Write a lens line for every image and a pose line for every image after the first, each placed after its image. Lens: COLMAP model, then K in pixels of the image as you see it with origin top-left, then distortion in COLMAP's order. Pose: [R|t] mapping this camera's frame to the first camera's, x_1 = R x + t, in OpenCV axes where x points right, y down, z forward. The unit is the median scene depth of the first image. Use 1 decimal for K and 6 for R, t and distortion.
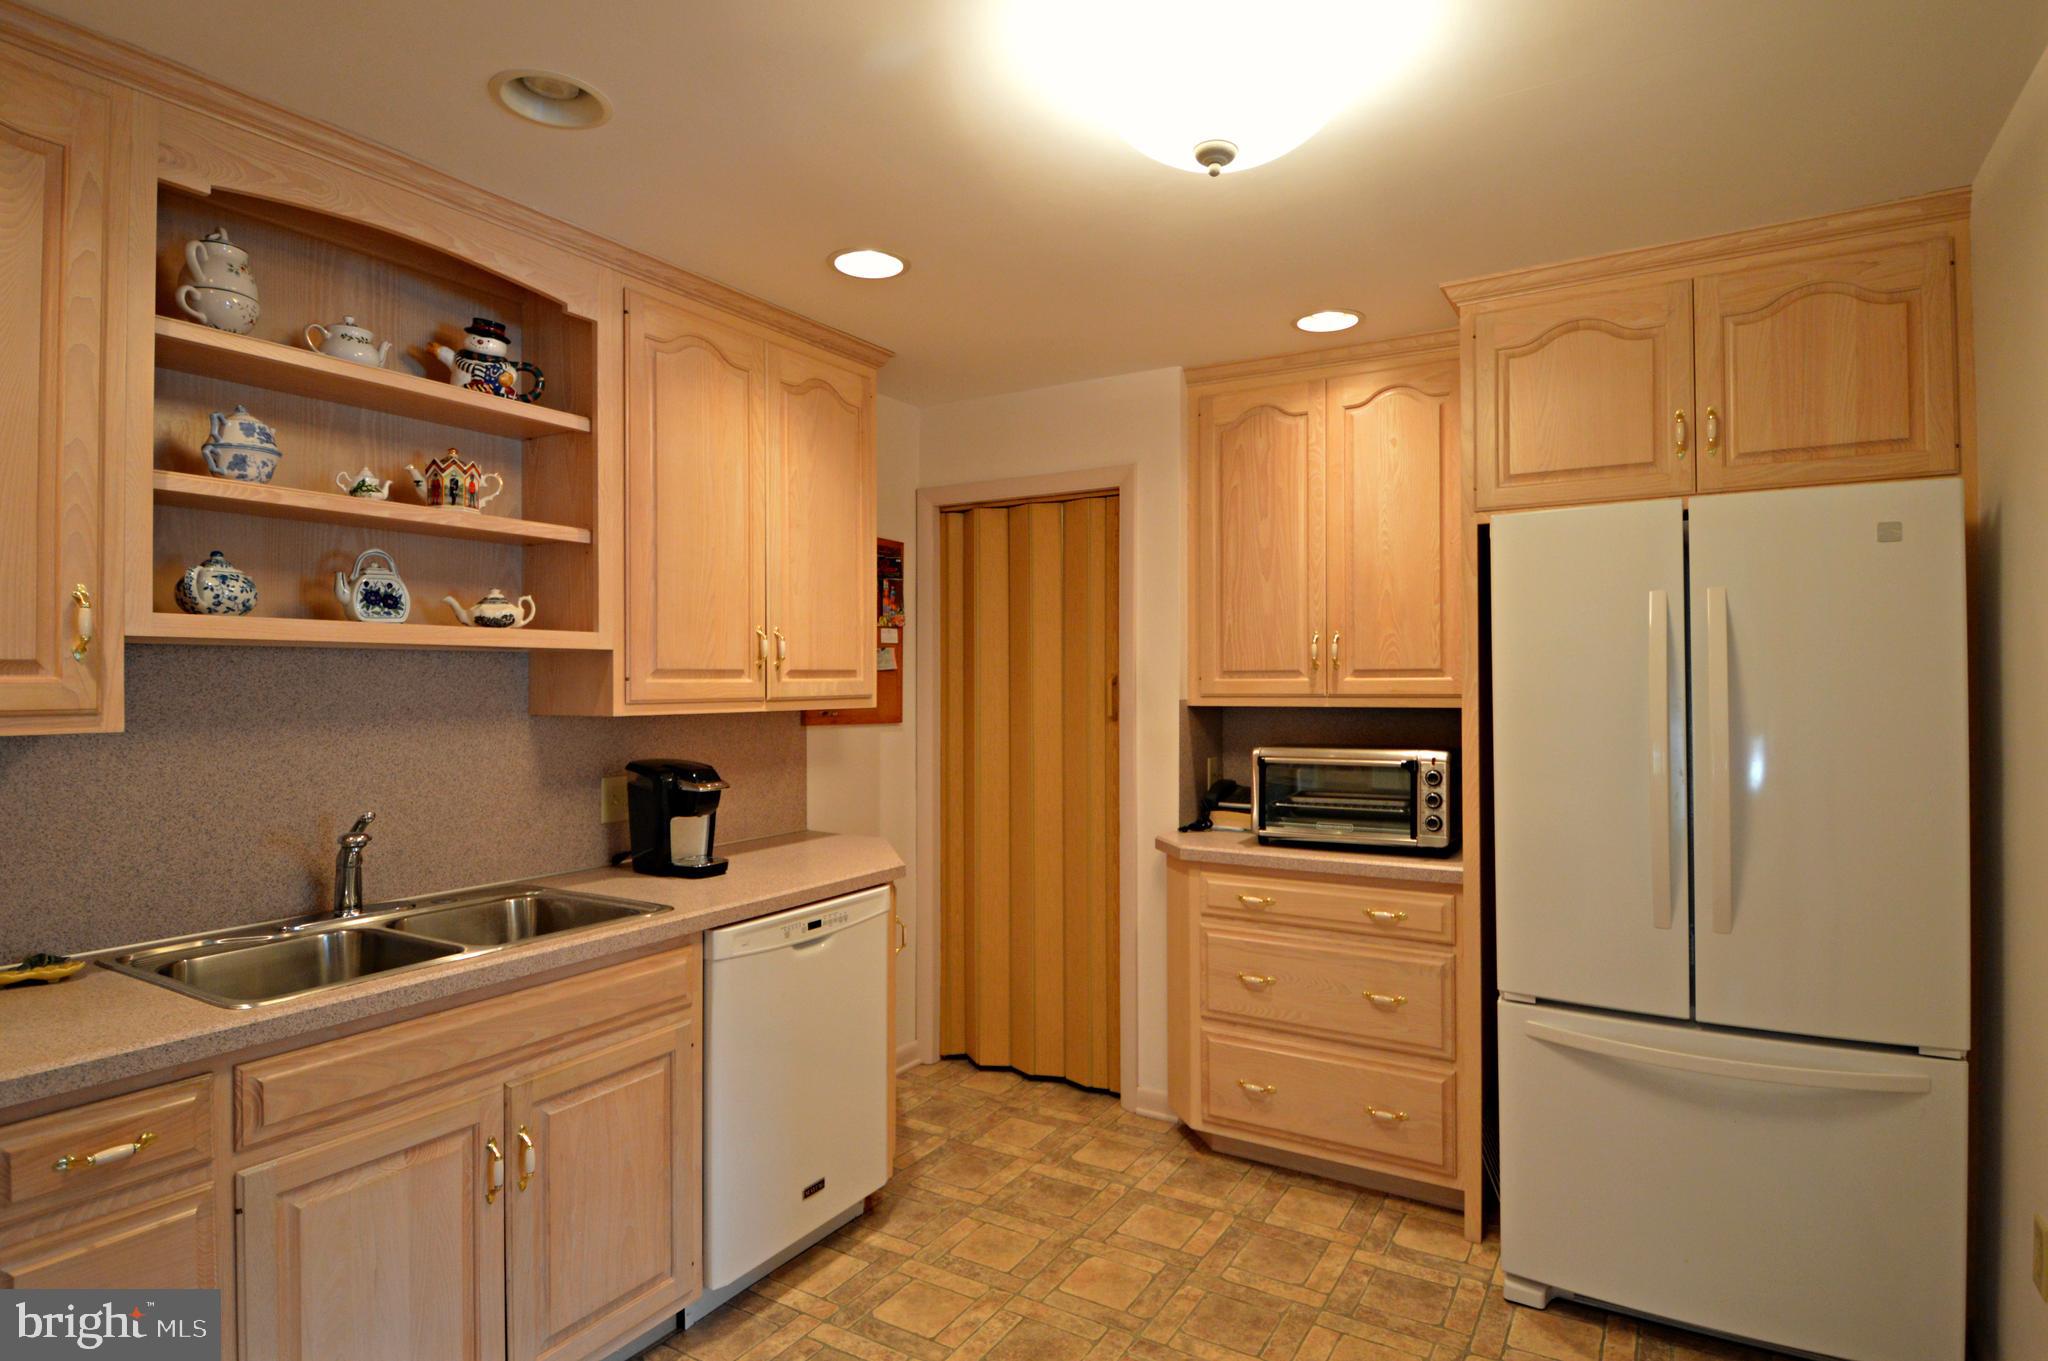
lens RADIAL K [[1098.5, 0, 1025.9], [0, 1098.5, 666.0], [0, 0, 1]] dist [0.004509, -0.008137]
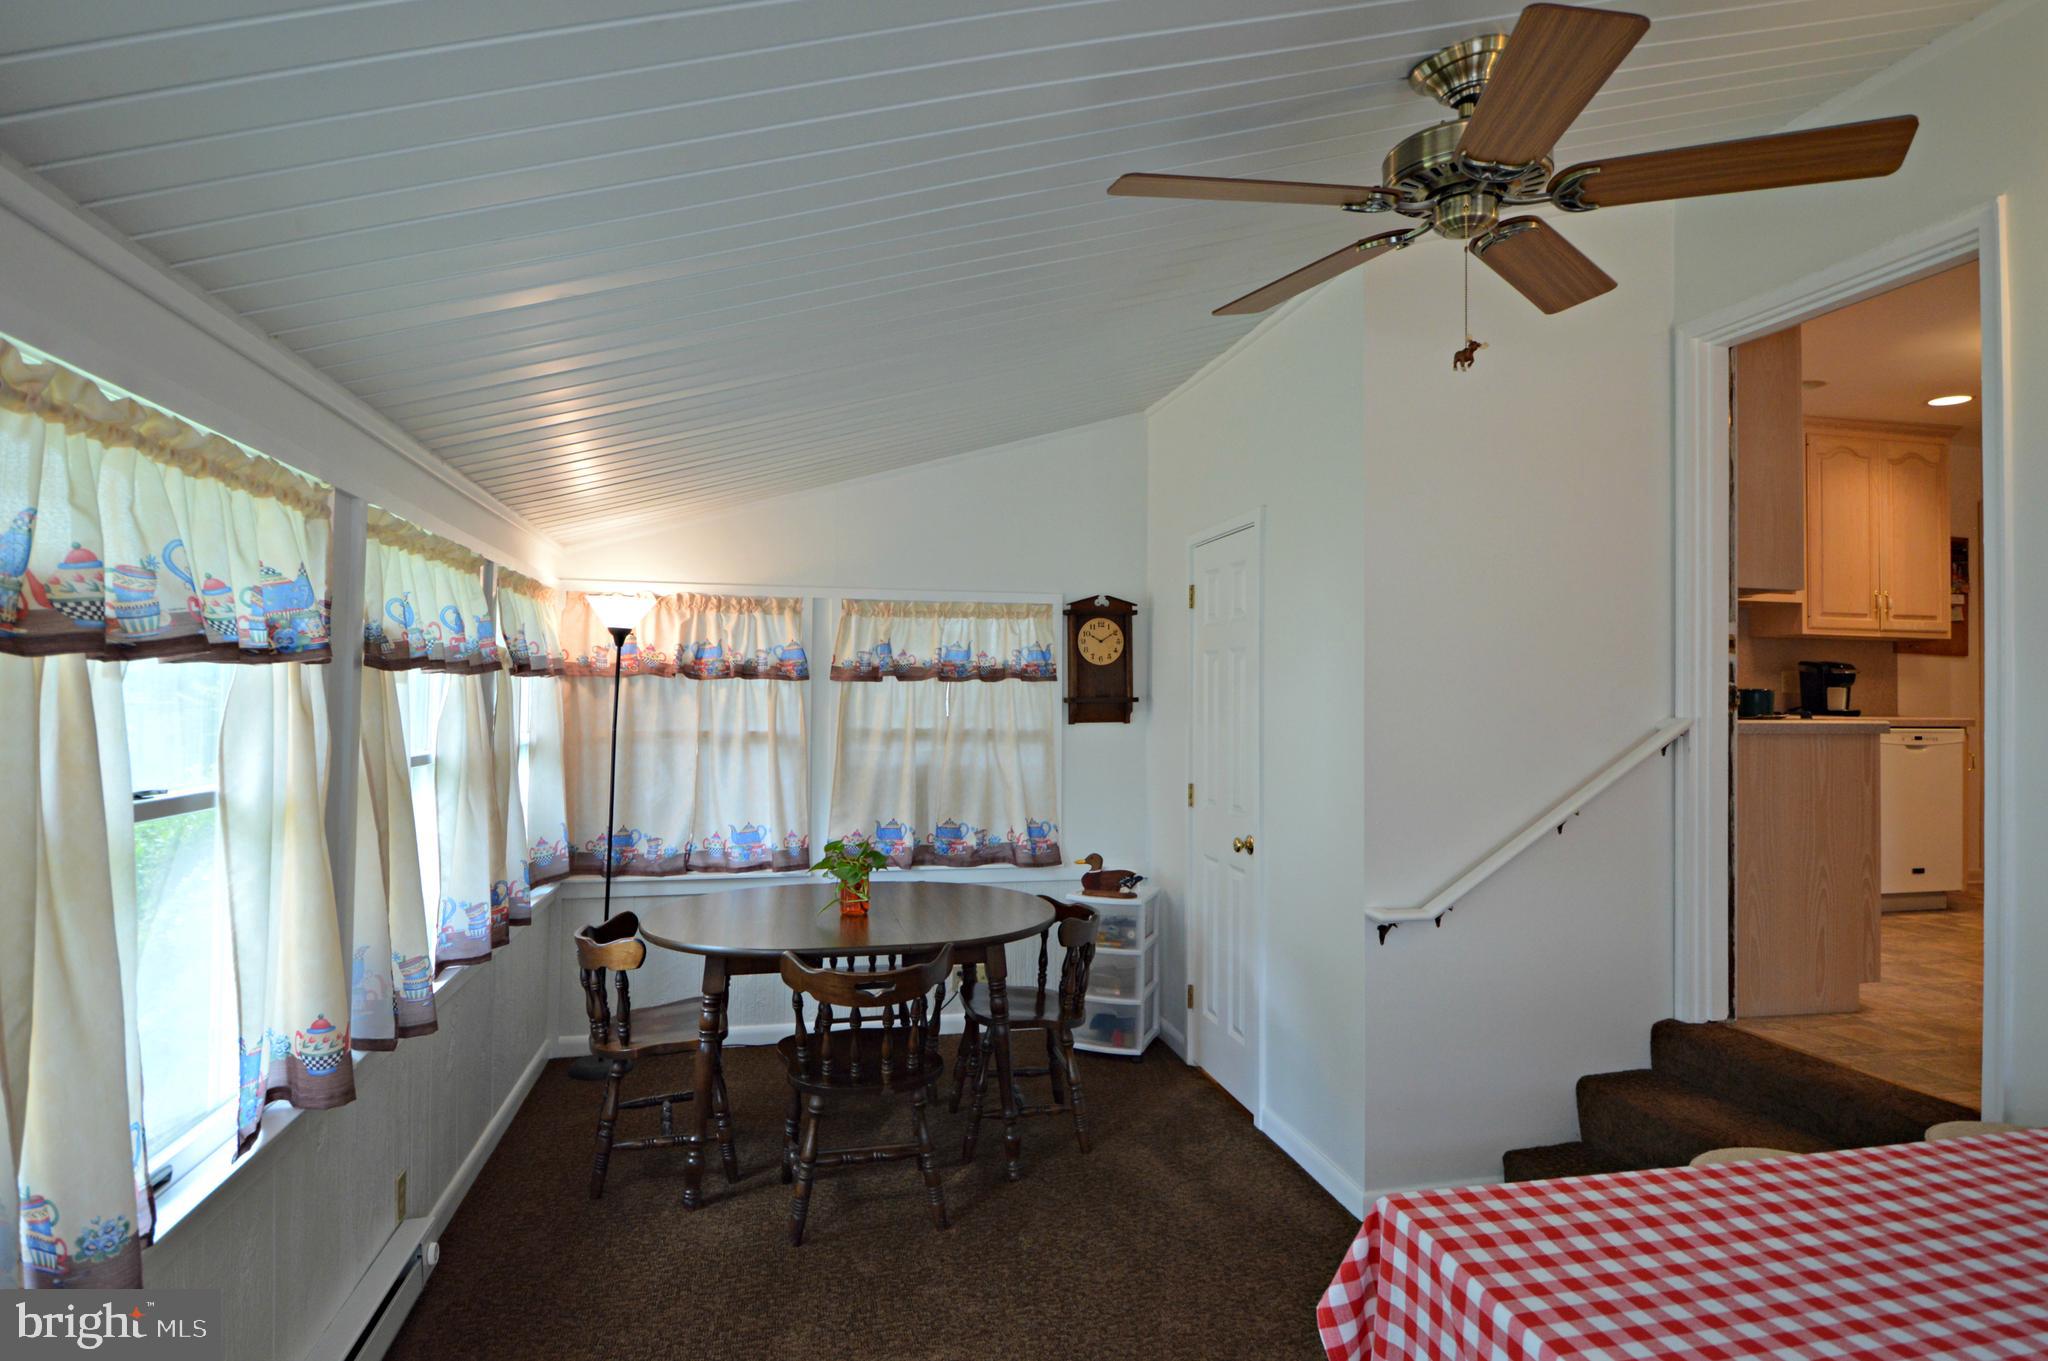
lens RADIAL K [[1098.5, 0, 1066.0], [0, 1098.5, 682.4], [0, 0, 1]] dist [0.004509, -0.008137]
pose [[0.708633, -0.004341, -0.705564, 0.120374], [0.000322, 0.999983, -0.005829, 0.153693], [0.705578, 0.003903, 0.708622, -1.547538]]
